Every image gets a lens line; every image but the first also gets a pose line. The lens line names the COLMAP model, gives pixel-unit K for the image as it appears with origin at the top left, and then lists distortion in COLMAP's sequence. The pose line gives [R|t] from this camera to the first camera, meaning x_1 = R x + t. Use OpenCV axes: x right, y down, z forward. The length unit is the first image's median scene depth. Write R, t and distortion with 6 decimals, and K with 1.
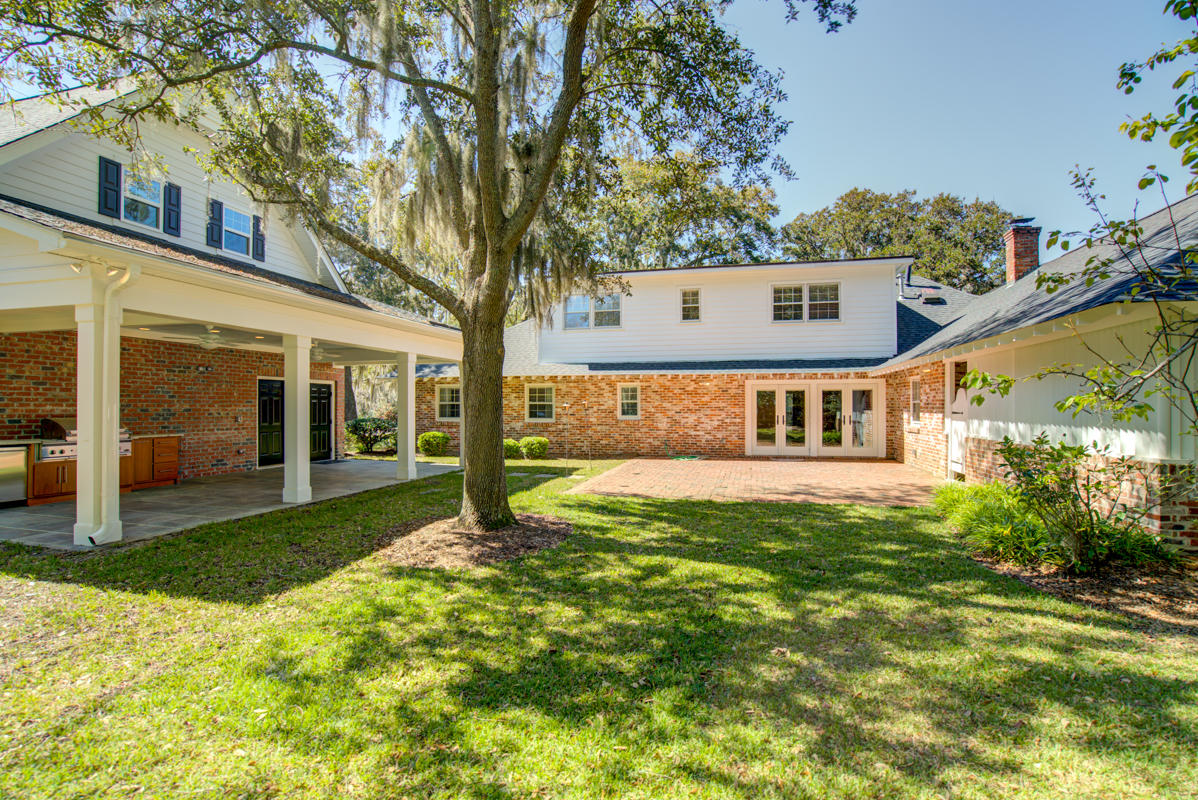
lens RADIAL K [[566.8, 0, 599.0], [0, 566.8, 400.0], [0, 0, 1]] dist [-0.032043, 0.001140]
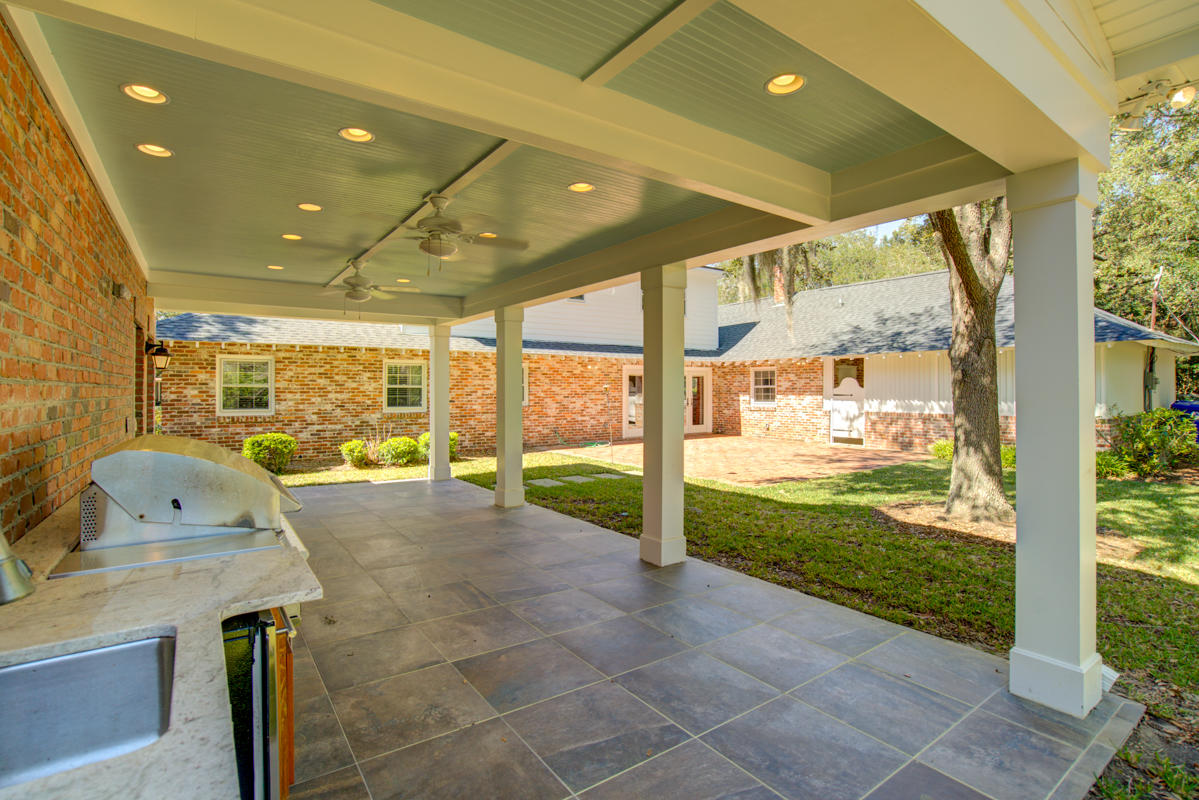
lens RADIAL K [[568.1, 0, 573.3], [0, 568.1, 387.6], [0, 0, 1]] dist [-0.049485, 0.000355]
pose [[0.649636, 0.003215, 0.760239, -0.568581], [-0.005573, 0.999984, 0.000533, 0.005957], [-0.760225, -0.004583, 0.649643, 0.392291]]
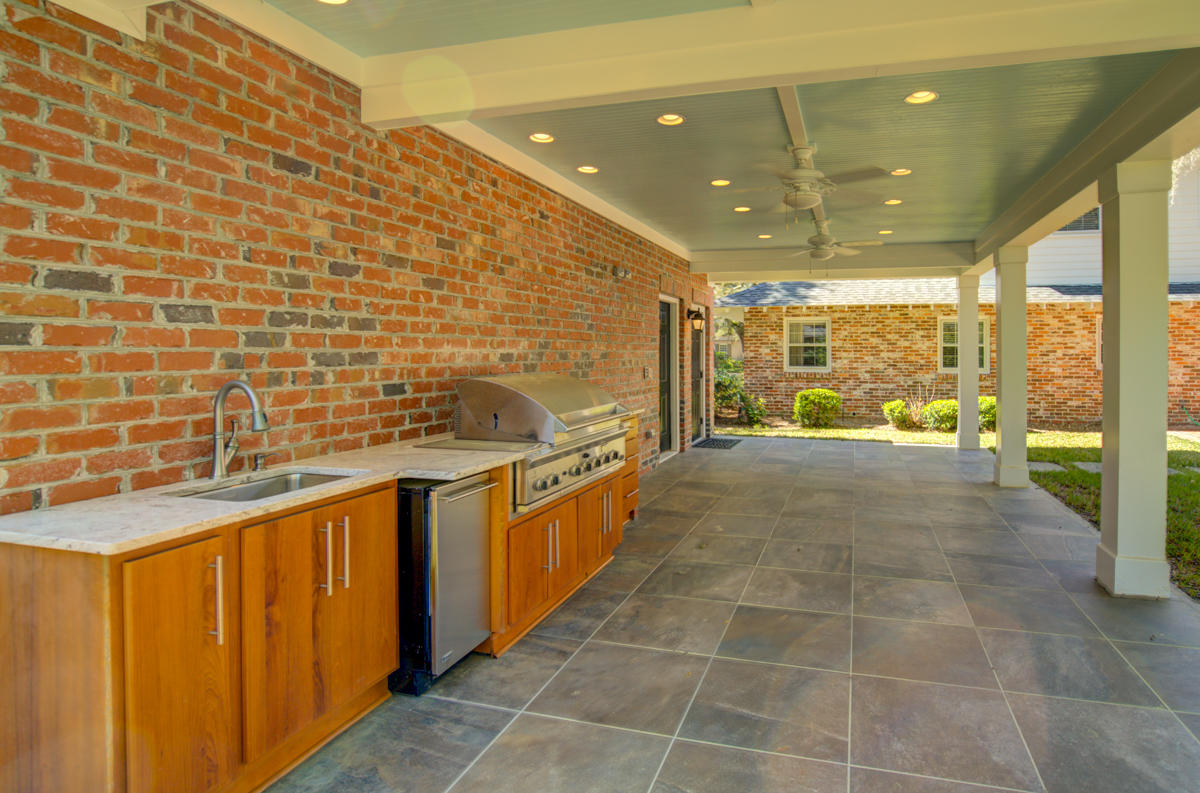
lens RADIAL K [[567.0, 0, 634.9], [0, 567.0, 349.0], [0, 0, 1]] dist [-0.039754, 0.000206]
pose [[0.999625, 0.002172, 0.027287, -0.557102], [-0.002397, 0.999963, 0.008241, 0.006273], [-0.027268, -0.008304, 0.999594, 0.386001]]
